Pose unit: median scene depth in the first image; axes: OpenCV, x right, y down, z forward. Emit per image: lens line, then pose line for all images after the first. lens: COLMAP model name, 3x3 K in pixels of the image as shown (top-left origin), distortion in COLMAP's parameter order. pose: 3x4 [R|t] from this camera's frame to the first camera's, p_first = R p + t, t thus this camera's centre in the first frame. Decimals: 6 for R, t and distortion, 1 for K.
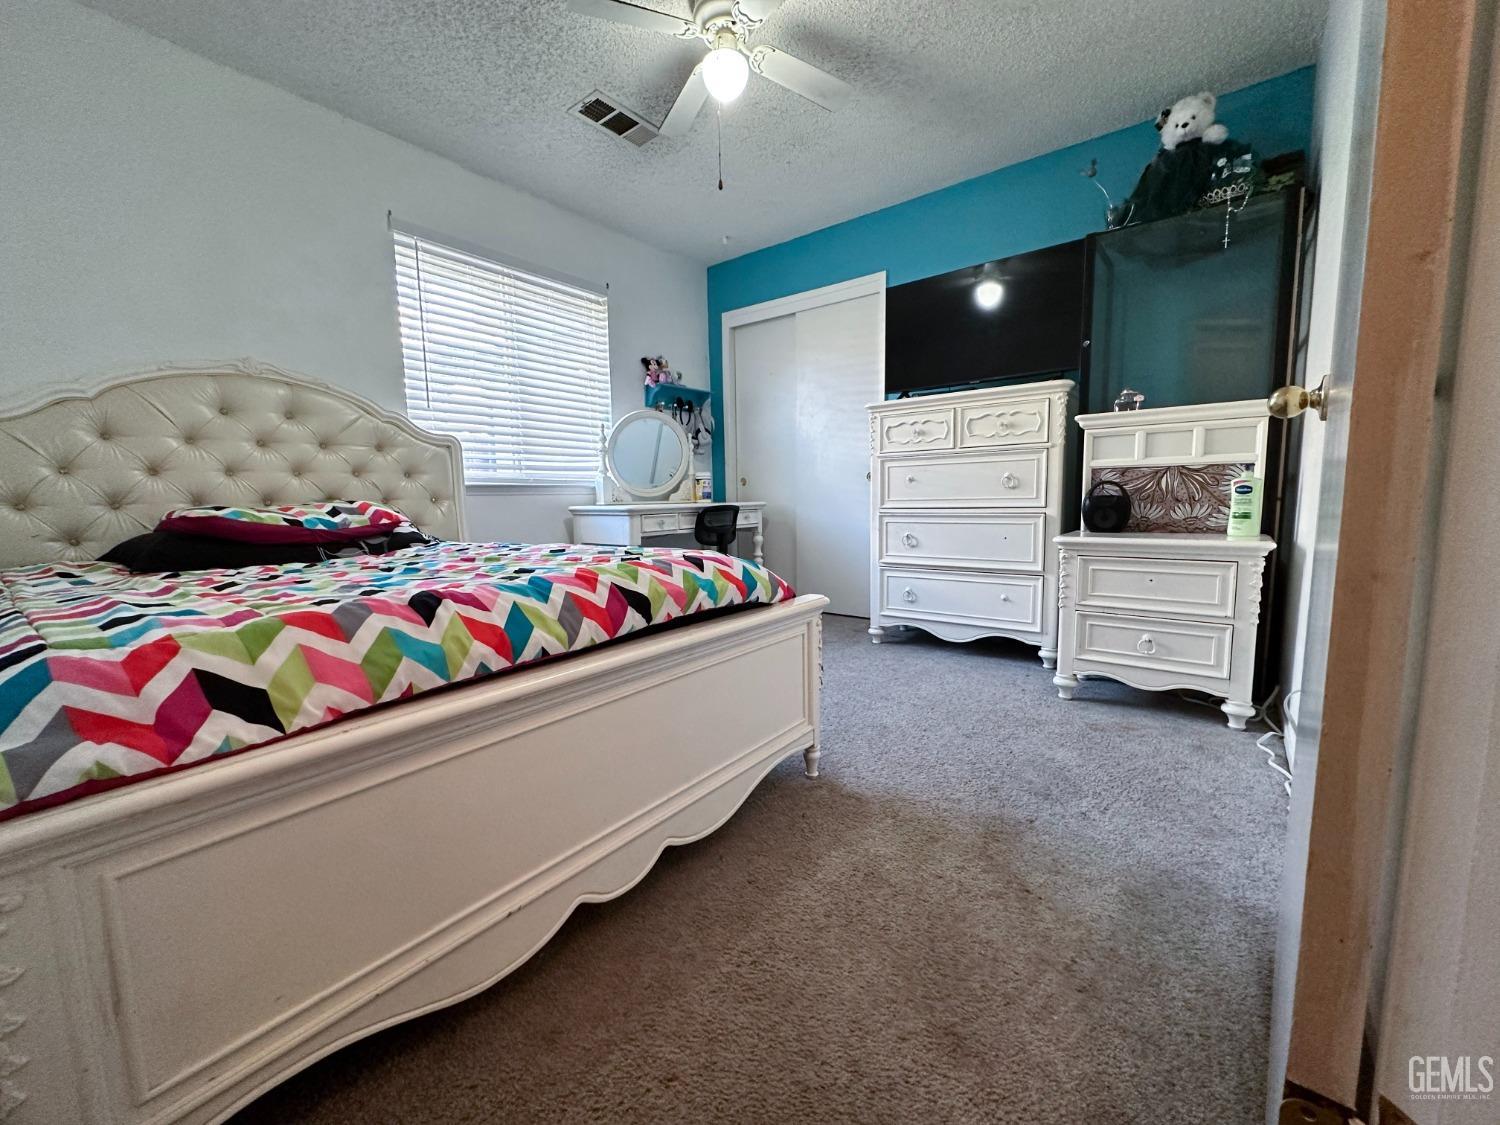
lens RADIAL K [[596.6, 0, 750.0], [0, 596.6, 562.5], [0, 0, 1]] dist [-0.000698, -0.000047]
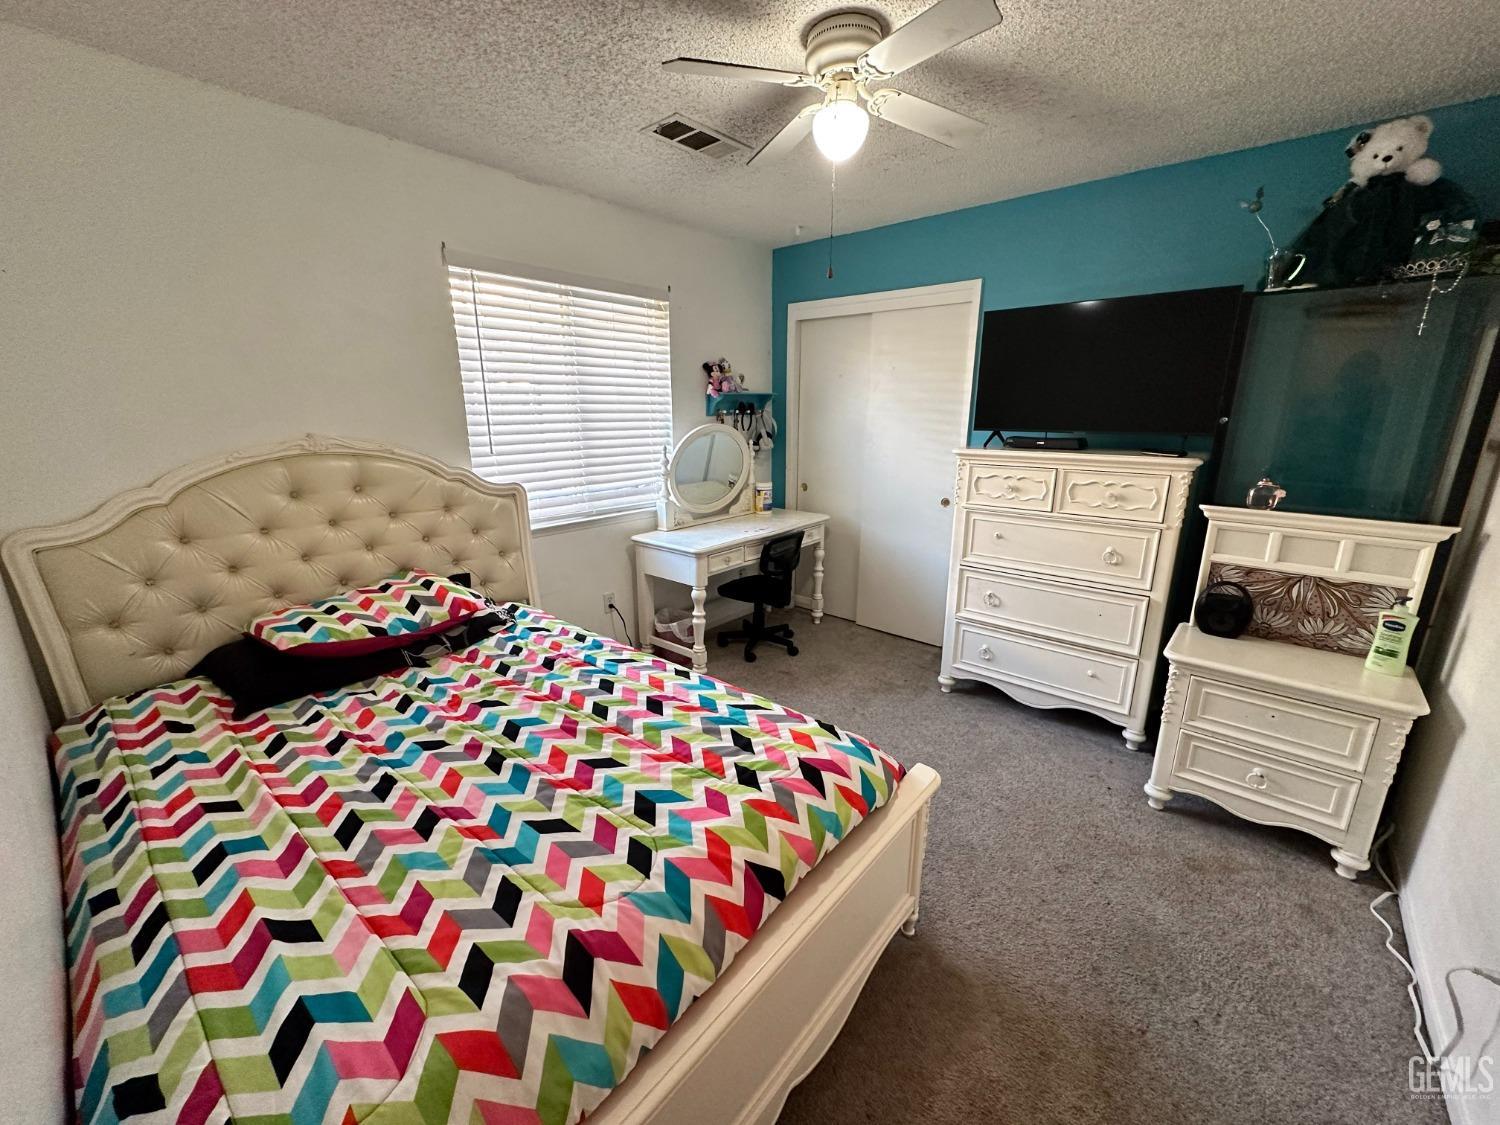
lens RADIAL K [[596.6, 0, 750.0], [0, 596.6, 562.5], [0, 0, 1]] dist [-0.000698, -0.000047]
pose [[0.998625, 0.028622, -0.043912, -0.093752], [-0.021843, 0.988784, 0.147748, -0.276975], [0.047649, -0.146586, 0.988050, 0.062253]]
